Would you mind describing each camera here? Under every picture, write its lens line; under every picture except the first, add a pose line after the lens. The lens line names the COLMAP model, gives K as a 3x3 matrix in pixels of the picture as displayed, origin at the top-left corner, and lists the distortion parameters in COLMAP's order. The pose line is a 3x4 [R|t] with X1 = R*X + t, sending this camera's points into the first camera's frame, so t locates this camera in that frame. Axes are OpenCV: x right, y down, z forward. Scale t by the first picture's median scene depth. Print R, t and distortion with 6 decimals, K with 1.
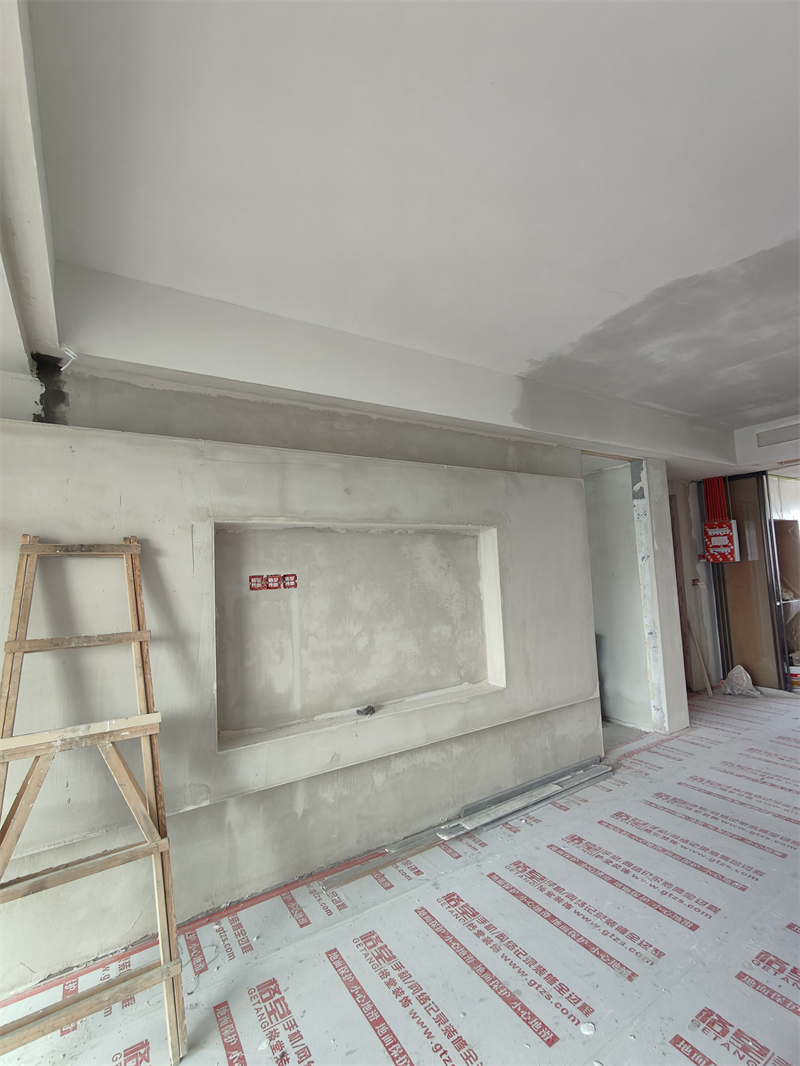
lens RADIAL K [[503.1, 0, 385.6], [0, 503.1, 533.5], [0, 0, 1]] dist [-0.004322, 0.001005]
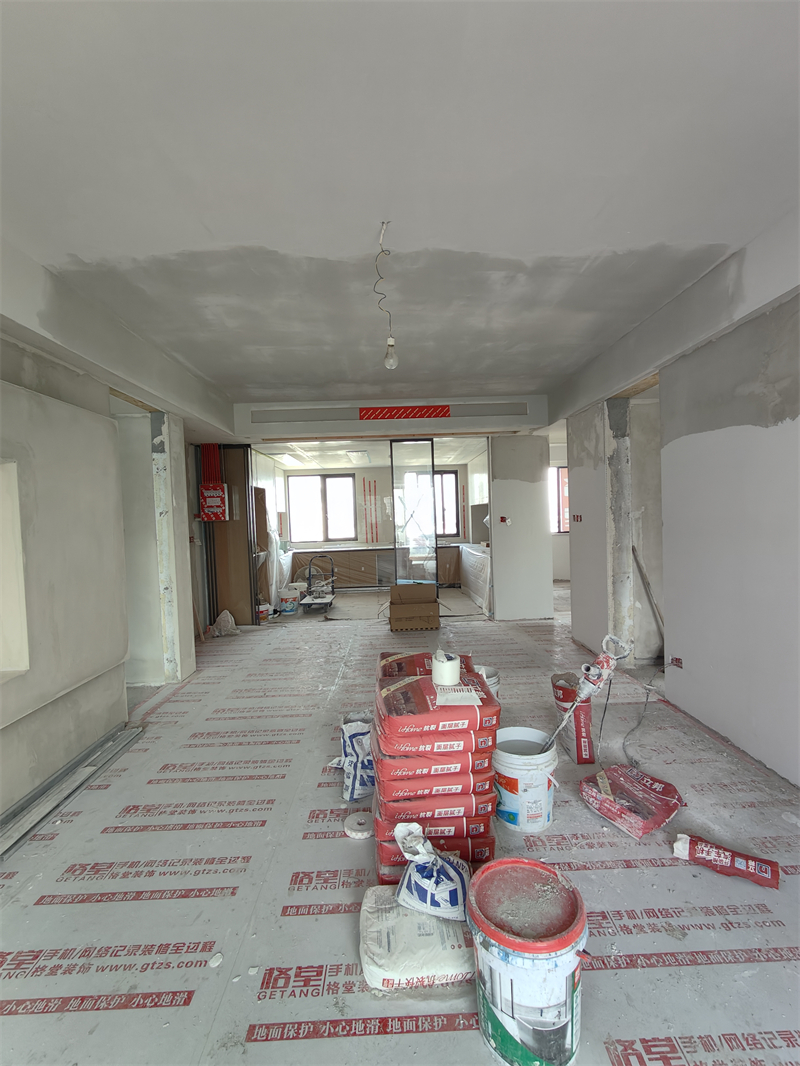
lens RADIAL K [[506.4, 0, 409.0], [0, 506.4, 539.3], [0, 0, 1]] dist [-0.002986, 0.001308]
pose [[0.480484, -0.009655, 0.876951, -0.162355], [-0.057320, 0.997456, 0.042388, 0.038147], [-0.875129, -0.070633, 0.478708, 0.123080]]
